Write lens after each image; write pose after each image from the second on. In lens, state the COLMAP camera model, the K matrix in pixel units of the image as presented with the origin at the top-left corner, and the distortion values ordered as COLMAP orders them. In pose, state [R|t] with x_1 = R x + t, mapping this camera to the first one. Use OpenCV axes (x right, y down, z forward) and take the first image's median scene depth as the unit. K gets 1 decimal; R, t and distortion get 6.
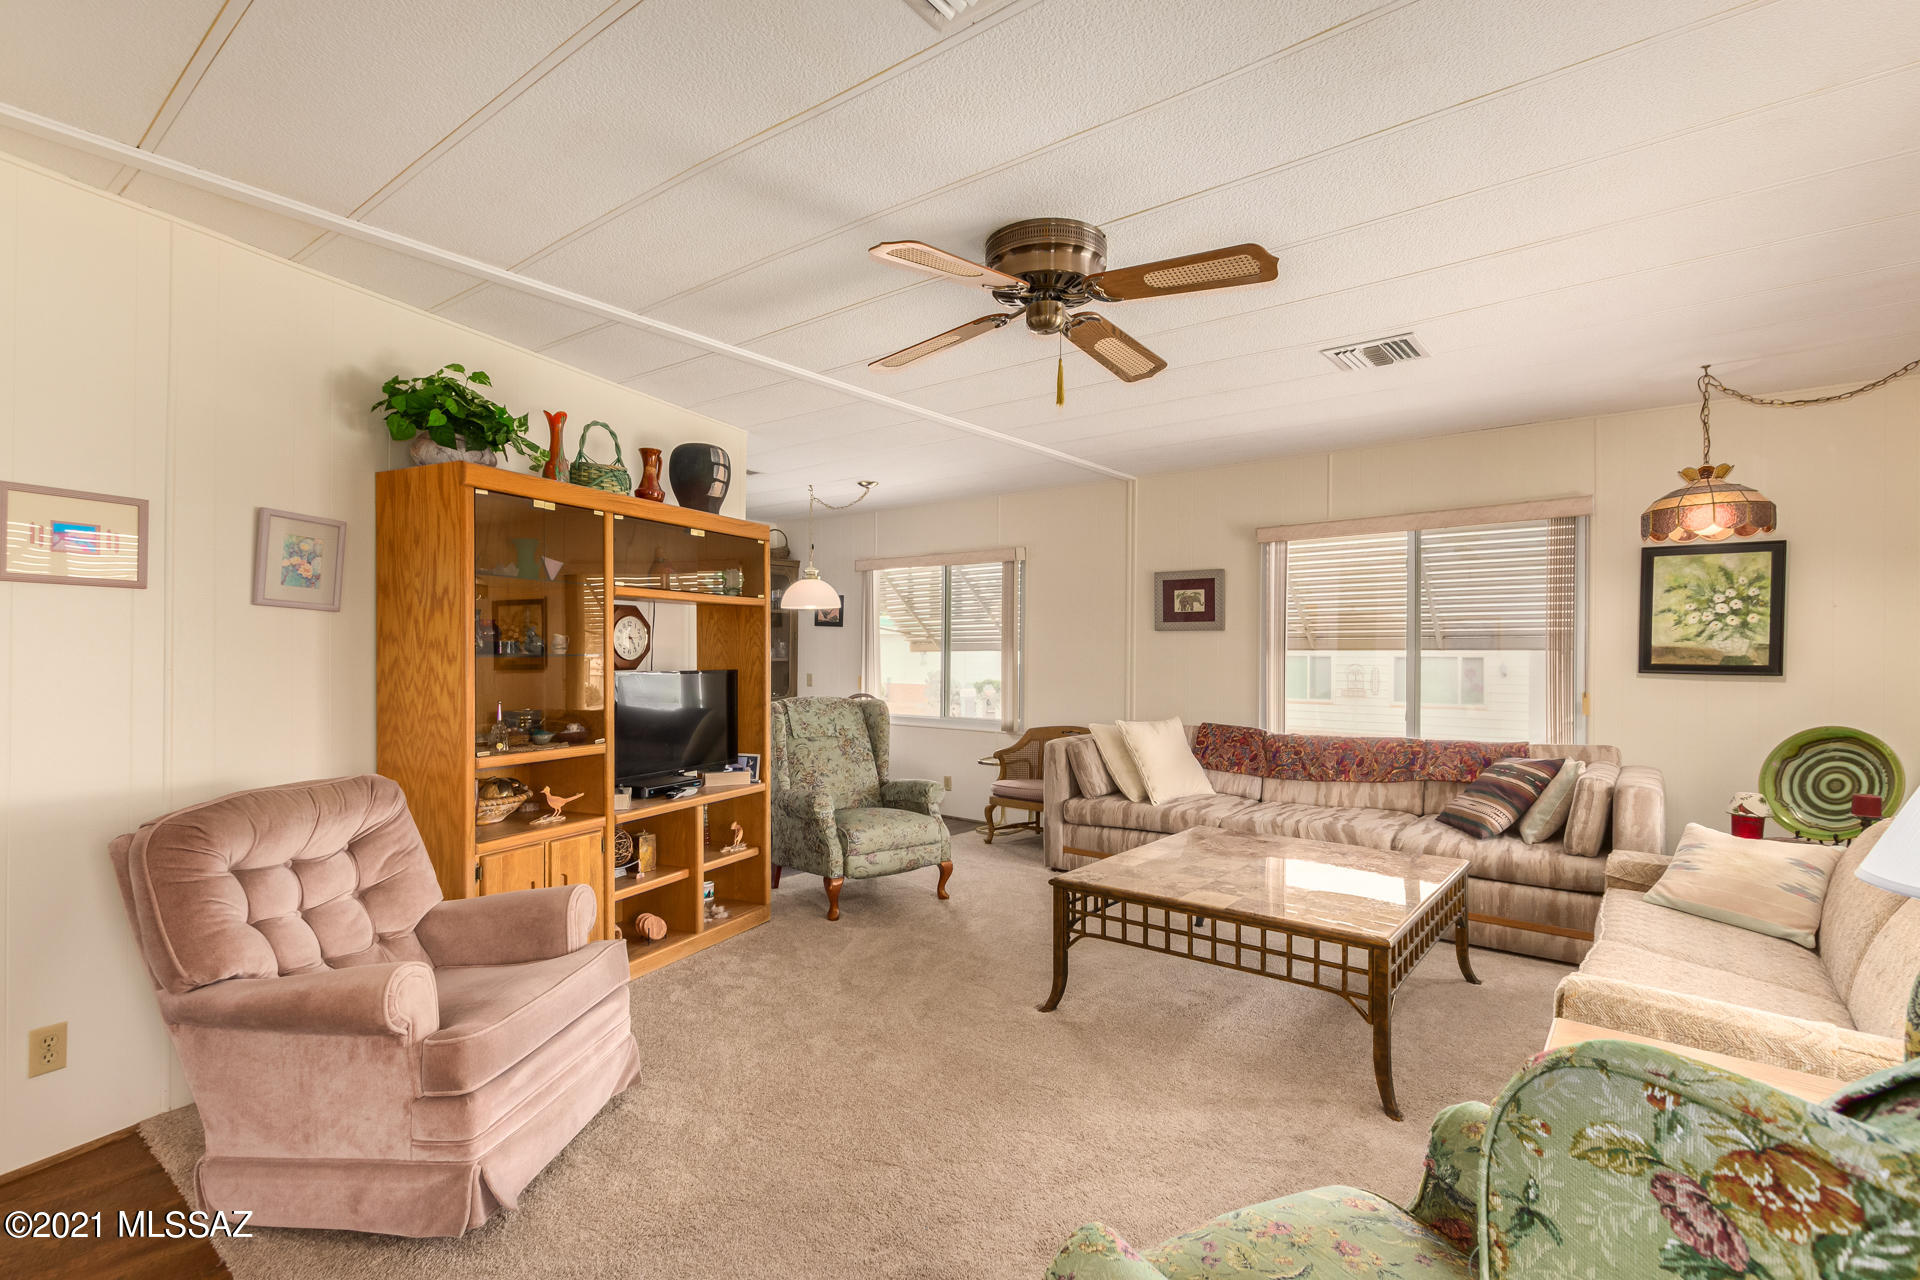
lens RADIAL K [[840.0, 0, 953.8], [0, 840.0, 661.5], [0, 0, 1]] dist [0.002520, 0.000083]
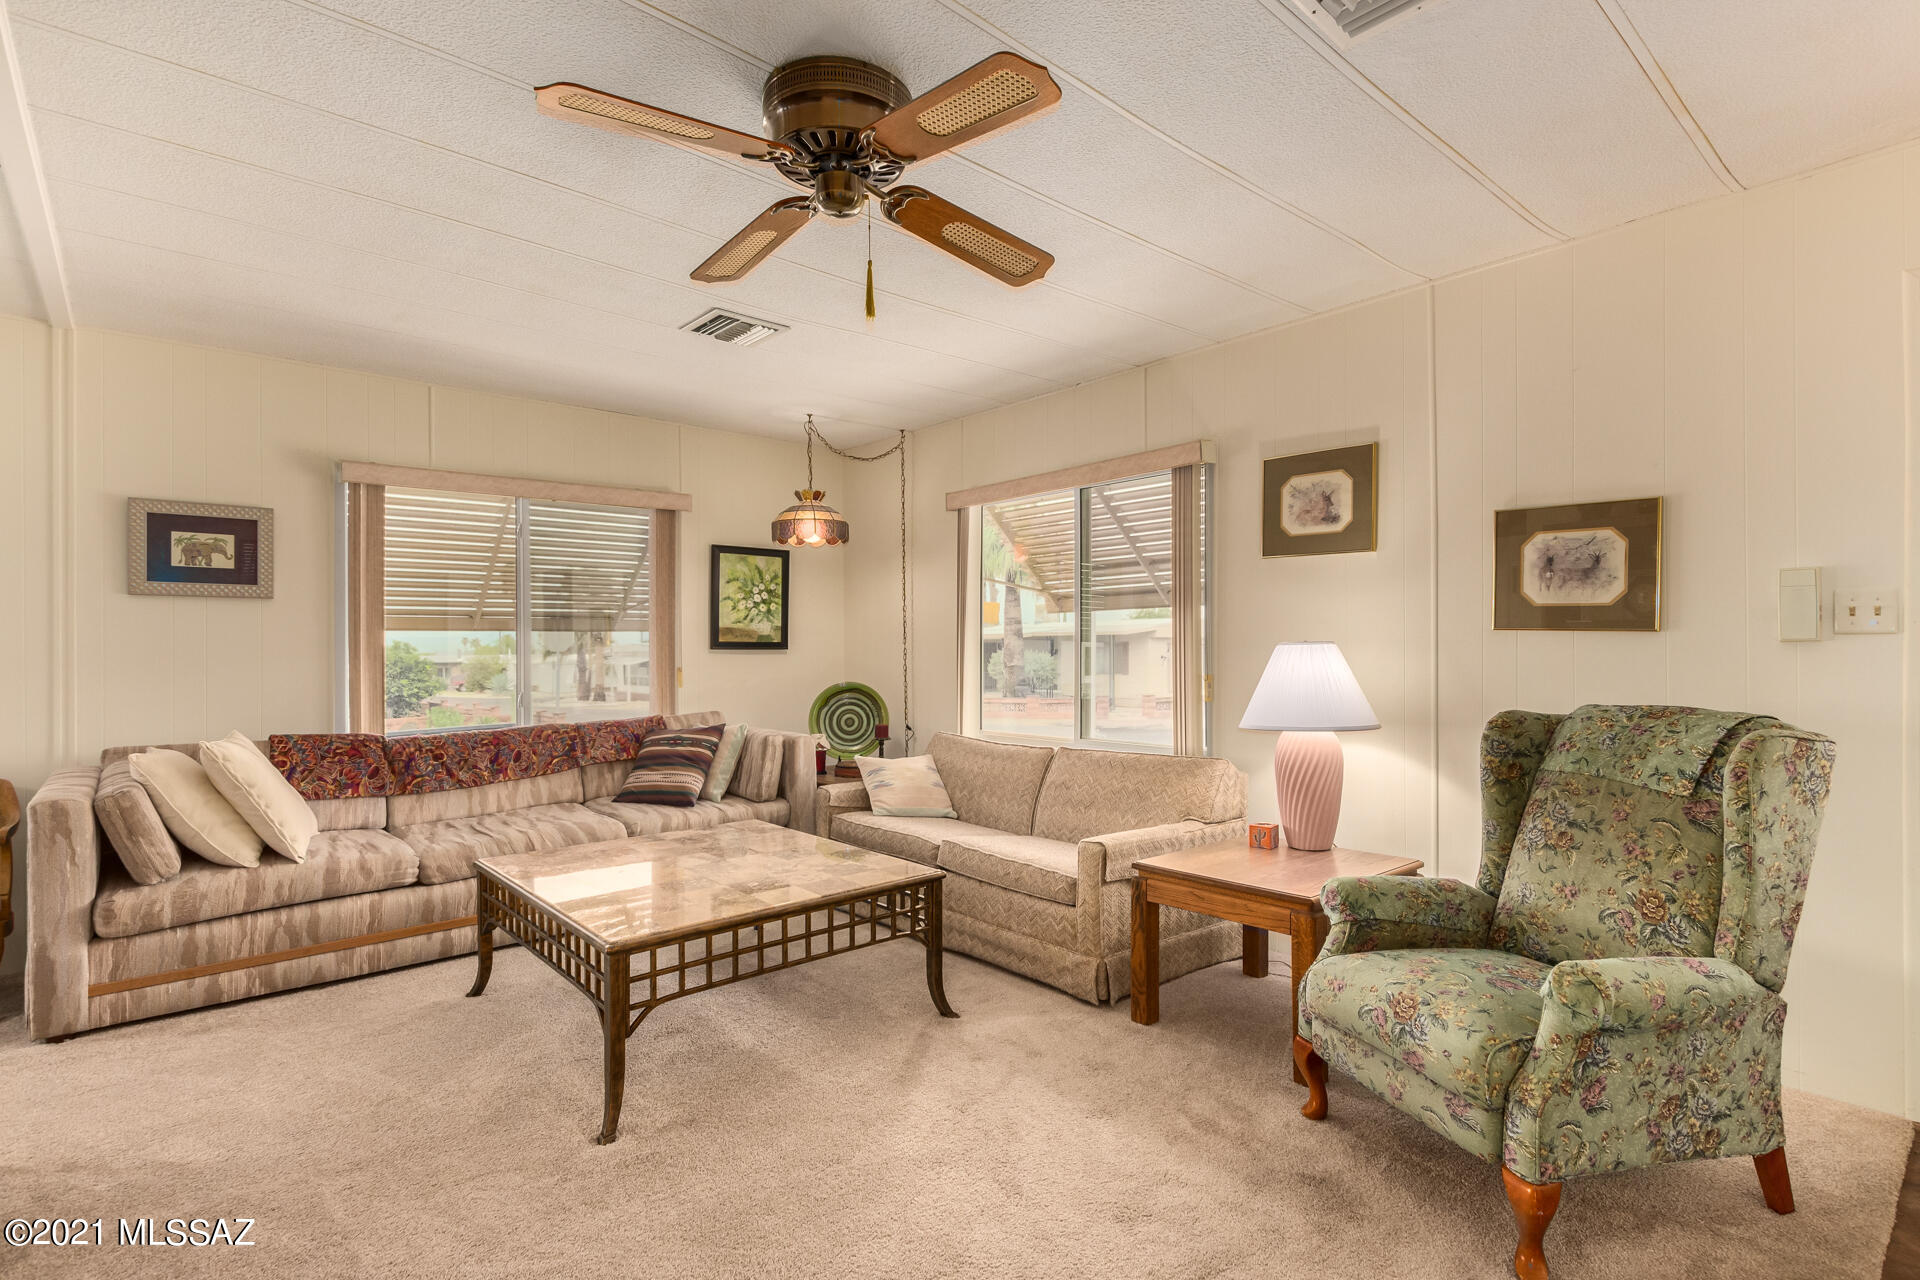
lens RADIAL K [[918.7, 0, 965.1], [0, 918.7, 647.5], [0, 0, 1]] dist [0.013092, -0.009290]
pose [[0.206065, -0.009013, 0.978497, -0.396308], [0.014831, 0.999871, 0.006087, 0.008544], [-0.978426, 0.013258, 0.206173, 0.389018]]
